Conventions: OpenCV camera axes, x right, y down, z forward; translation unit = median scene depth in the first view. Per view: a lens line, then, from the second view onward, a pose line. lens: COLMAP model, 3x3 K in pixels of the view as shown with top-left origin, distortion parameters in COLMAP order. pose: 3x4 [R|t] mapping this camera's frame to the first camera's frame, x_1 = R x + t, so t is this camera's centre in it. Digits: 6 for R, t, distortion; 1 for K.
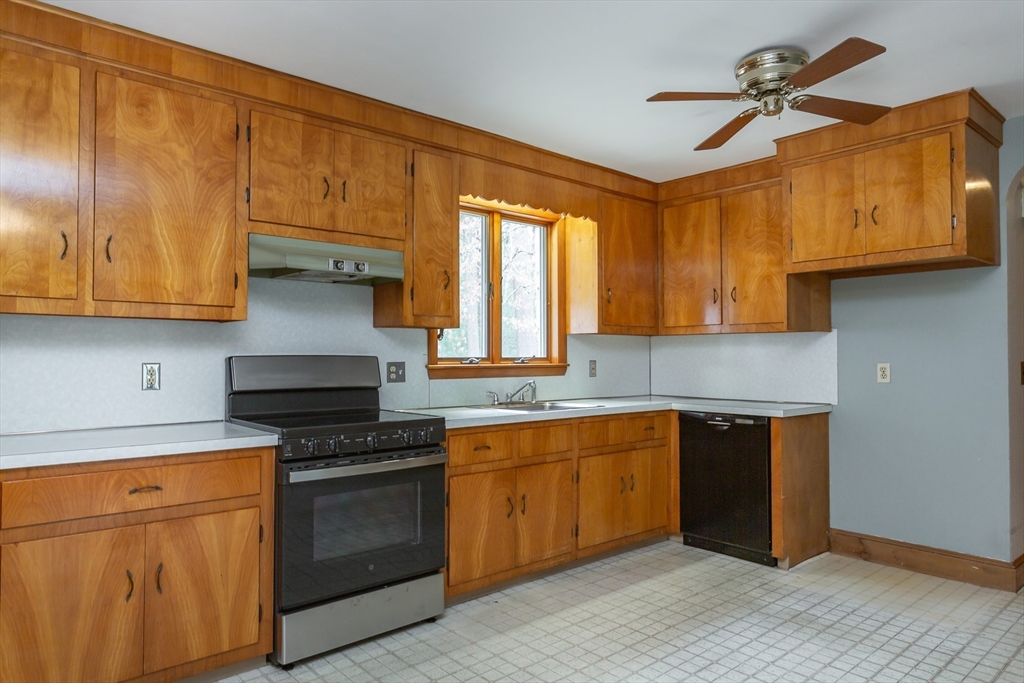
lens RADIAL K [[655.1, 0, 513.3], [0, 655.1, 342.7], [0, 0, 1]] dist [0.005216, 0.002933]
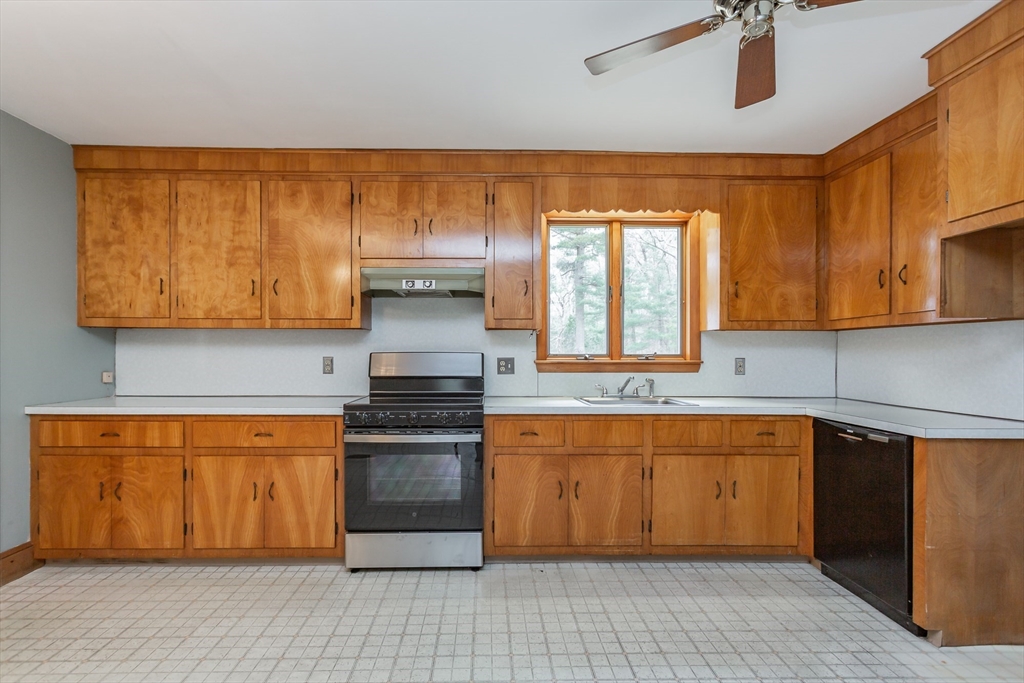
lens RADIAL K [[487.0, 0, 491.1], [0, 487.0, 356.8], [0, 0, 1]] dist [0.000601, 0.003003]
pose [[0.762870, 0.007574, -0.646508, 0.425608], [0.010999, 0.999635, 0.024689, 0.005372], [0.646459, -0.025946, 0.762508, 0.299640]]
